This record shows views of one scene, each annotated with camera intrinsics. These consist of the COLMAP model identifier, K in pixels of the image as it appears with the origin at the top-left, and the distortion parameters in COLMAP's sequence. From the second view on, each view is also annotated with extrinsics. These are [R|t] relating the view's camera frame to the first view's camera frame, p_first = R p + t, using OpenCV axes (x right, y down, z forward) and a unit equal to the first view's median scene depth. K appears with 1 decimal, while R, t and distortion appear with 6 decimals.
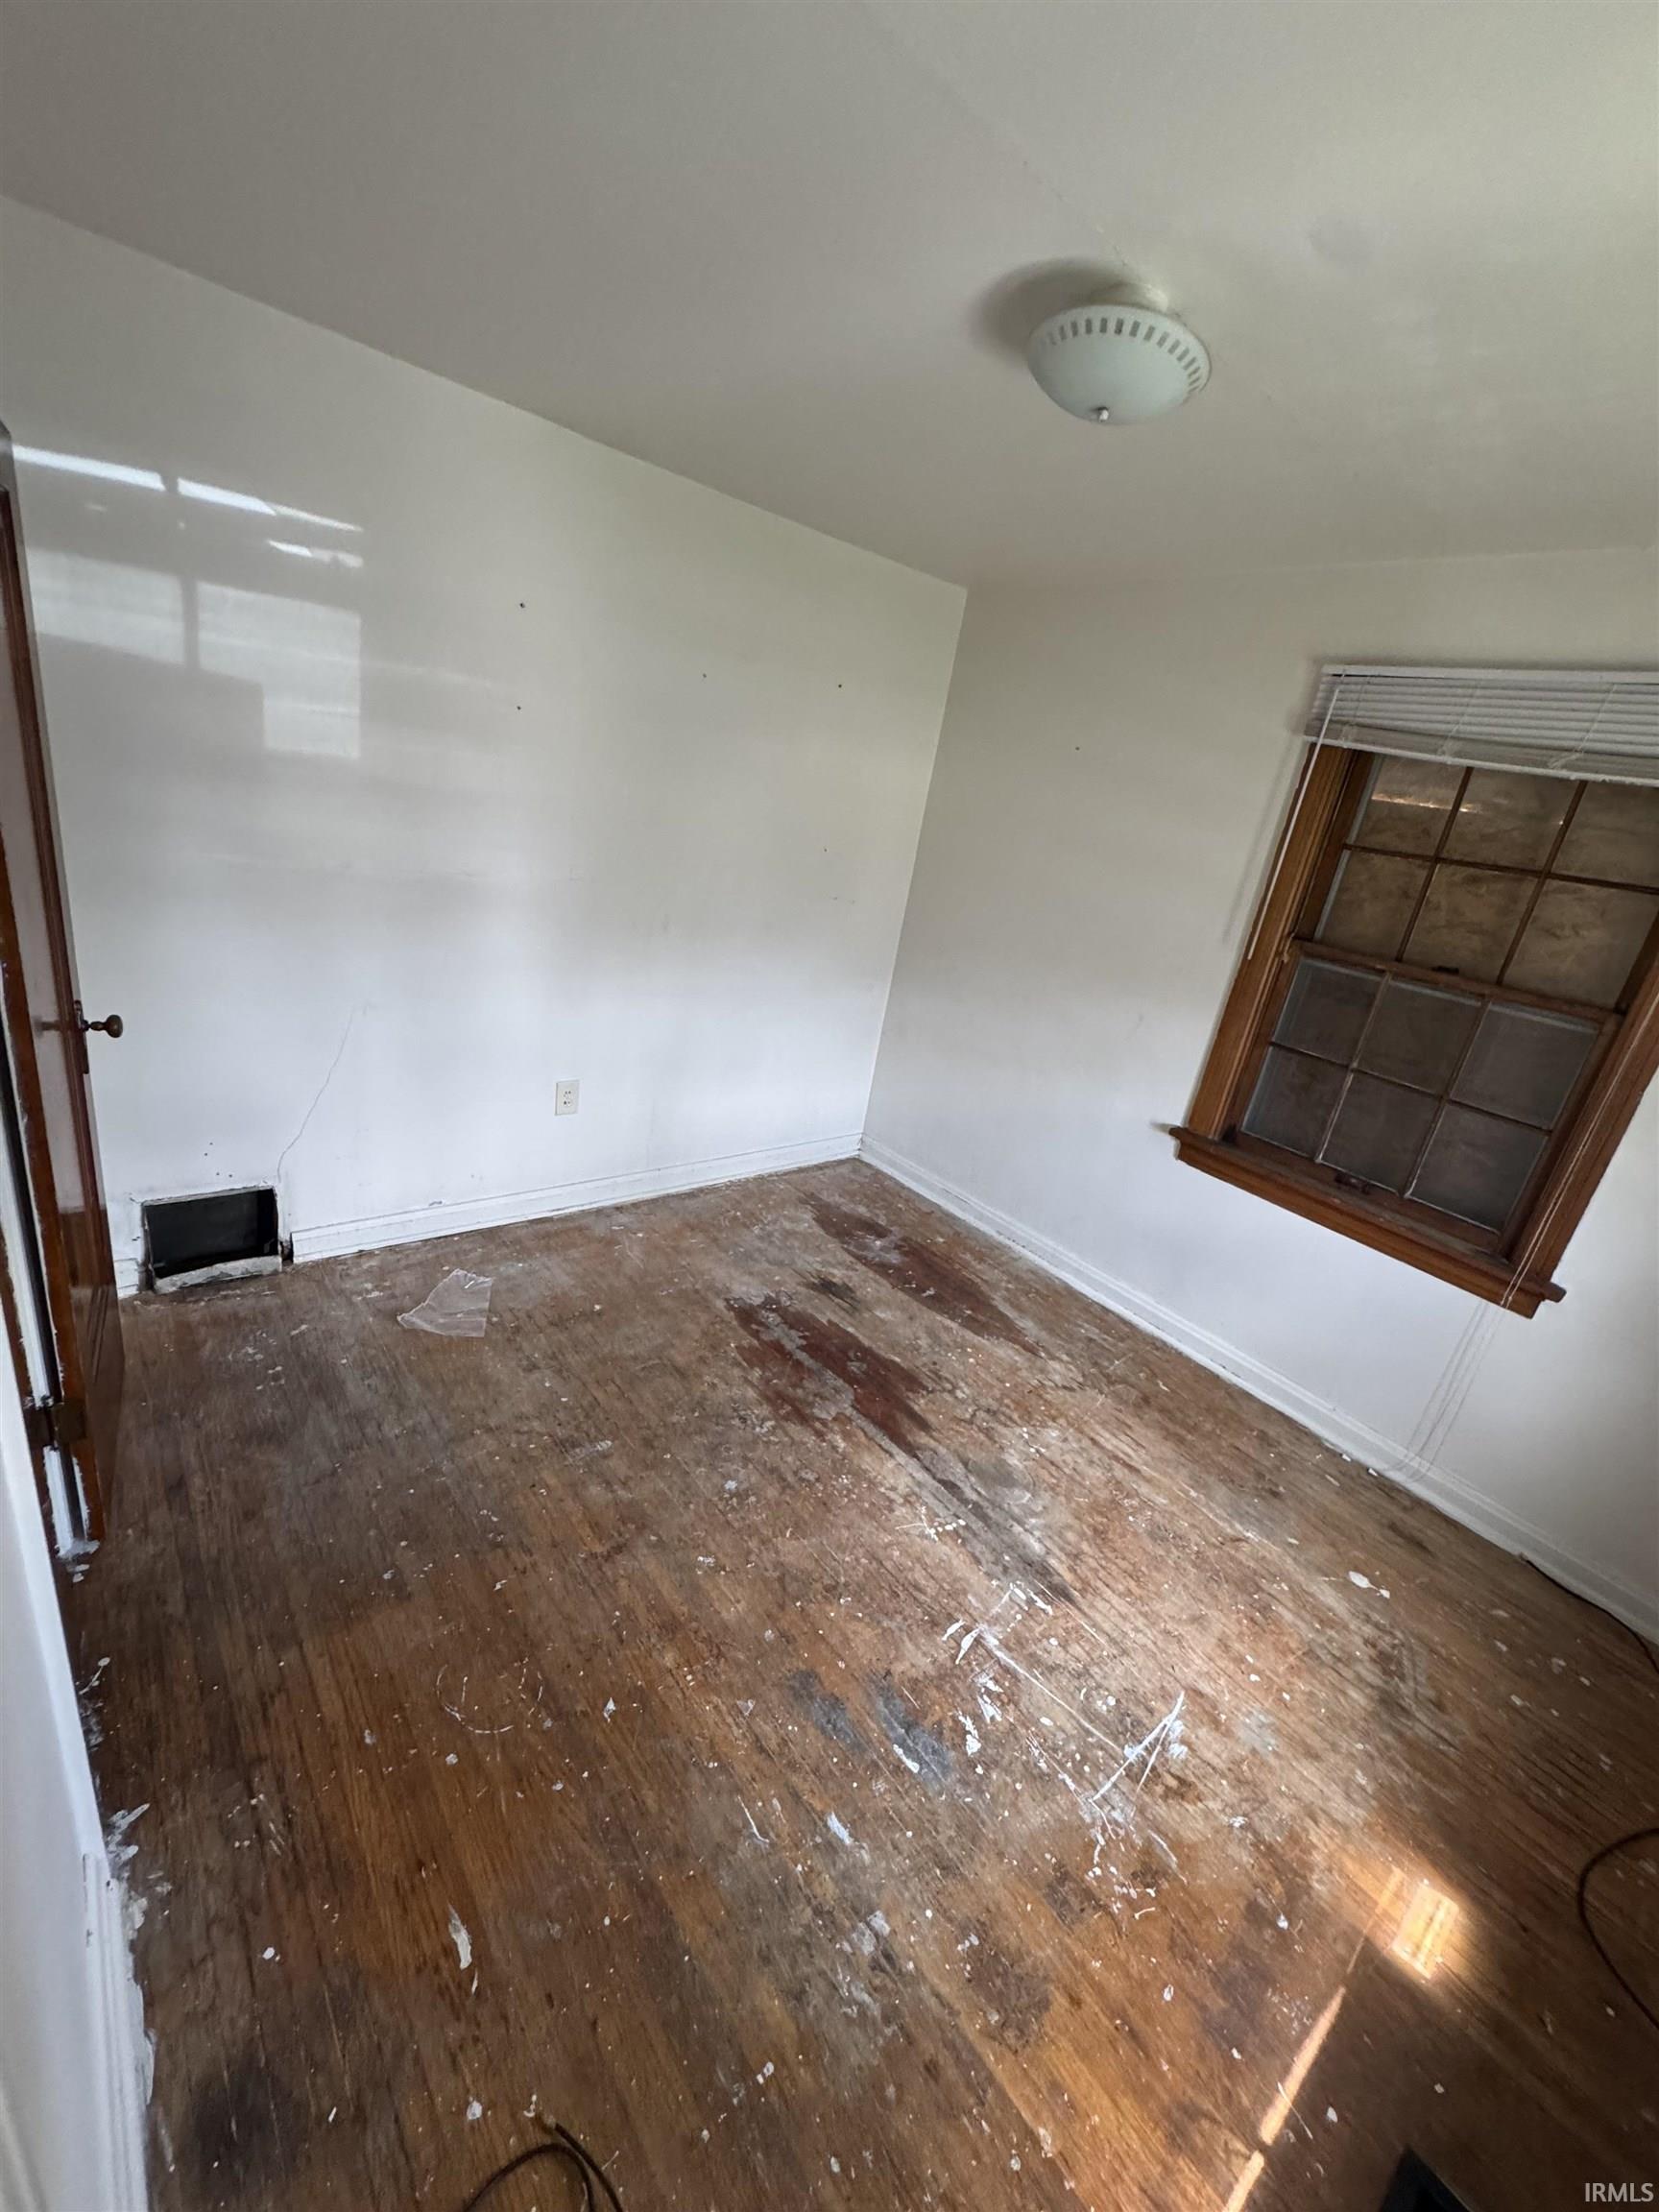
lens RADIAL K [[884.8, 0, 829.5], [0, 884.8, 1106.0], [0, 0, 1]] dist [0.000174, 0.000219]
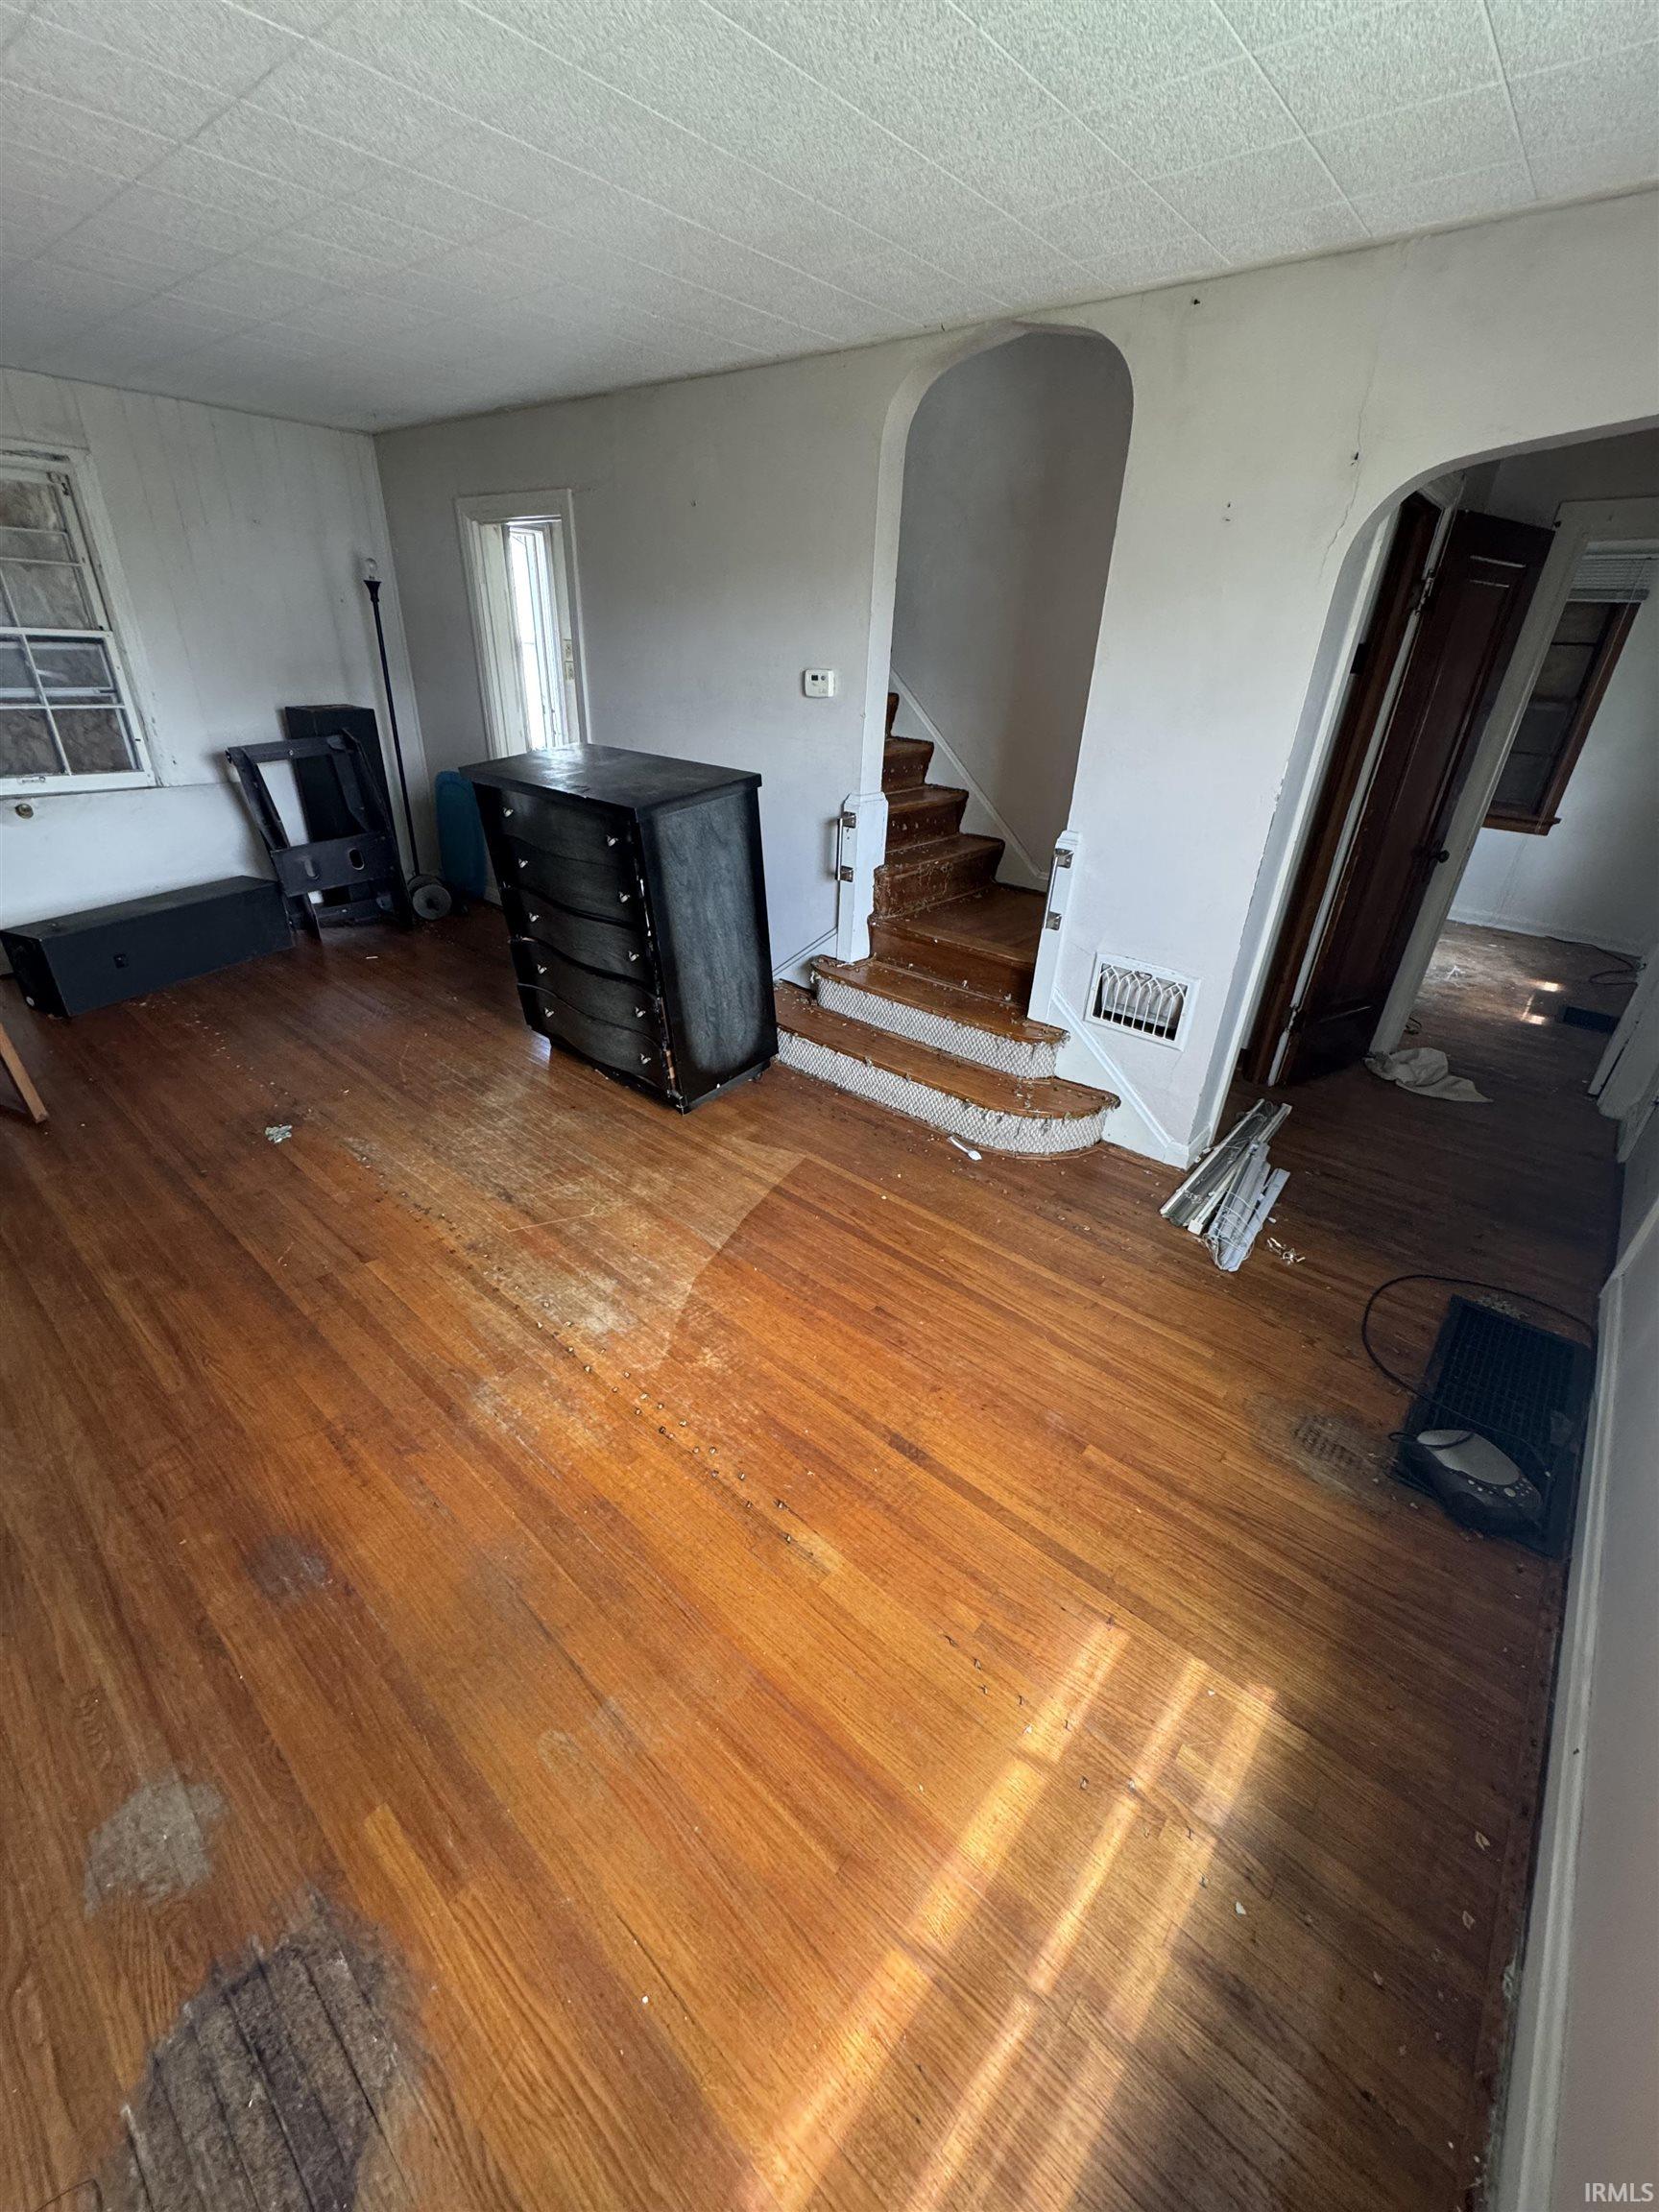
lens RADIAL K [[884.8, 0, 829.5], [0, 884.8, 1106.0], [0, 0, 1]] dist [0.000174, 0.000219]
pose [[0.980609, -0.175502, 0.087205, -2.165187], [0.161889, 0.976212, 0.144228, 0.418773], [-0.110443, -0.127314, 0.985694, -1.870640]]
